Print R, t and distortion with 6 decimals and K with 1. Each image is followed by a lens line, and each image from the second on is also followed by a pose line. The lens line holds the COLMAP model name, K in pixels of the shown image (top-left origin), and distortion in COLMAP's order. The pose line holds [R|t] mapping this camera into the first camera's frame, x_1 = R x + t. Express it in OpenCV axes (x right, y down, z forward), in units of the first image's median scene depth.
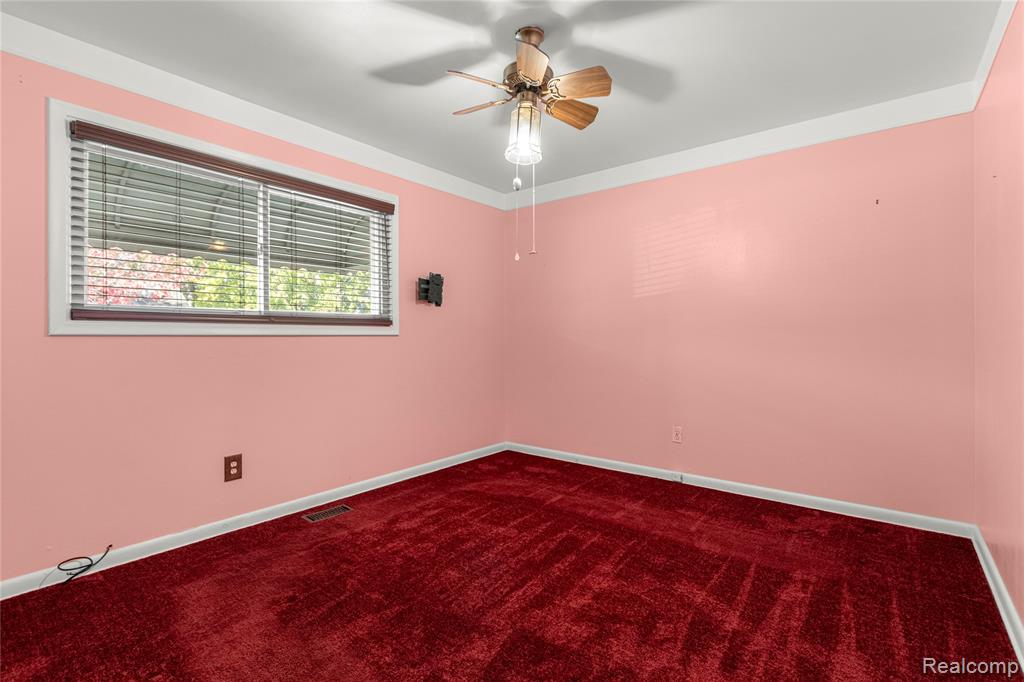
lens RADIAL K [[486.3, 0, 512.0], [0, 486.3, 341.0], [0, 0, 1]] dist [0.003099, 0.000083]
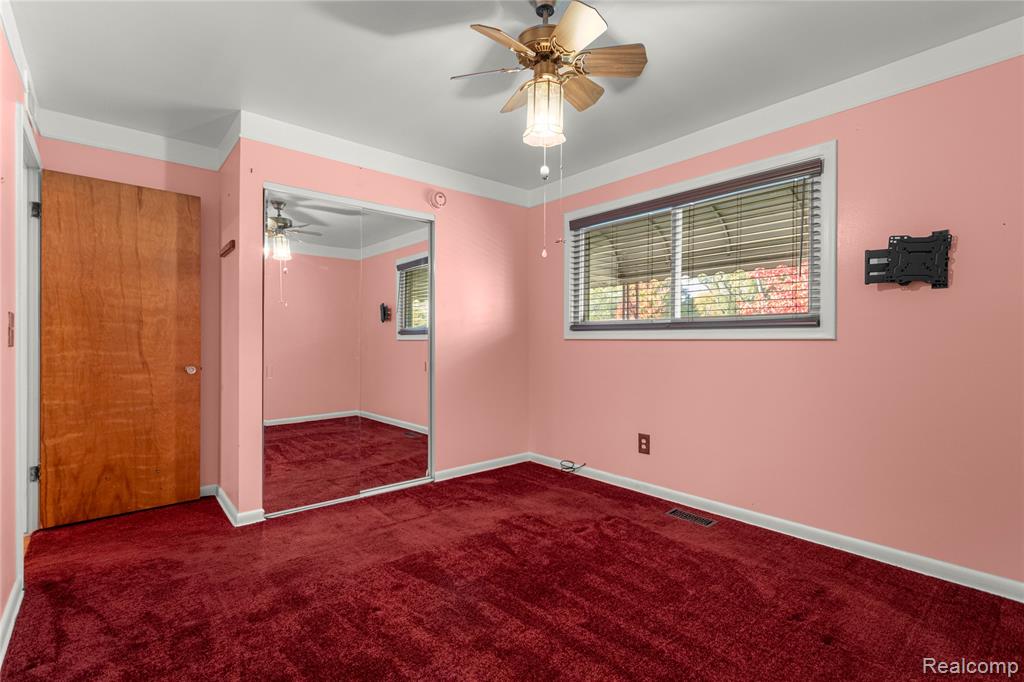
lens RADIAL K [[504.7, 0, 517.6], [0, 504.7, 344.3], [0, 0, 1]] dist [0.001313, -0.000019]
pose [[-0.221893, 0.012438, -0.974992, 0.774060], [-0.009539, 0.999843, 0.014926, -0.015239], [0.975024, 0.012613, -0.221740, 0.960437]]
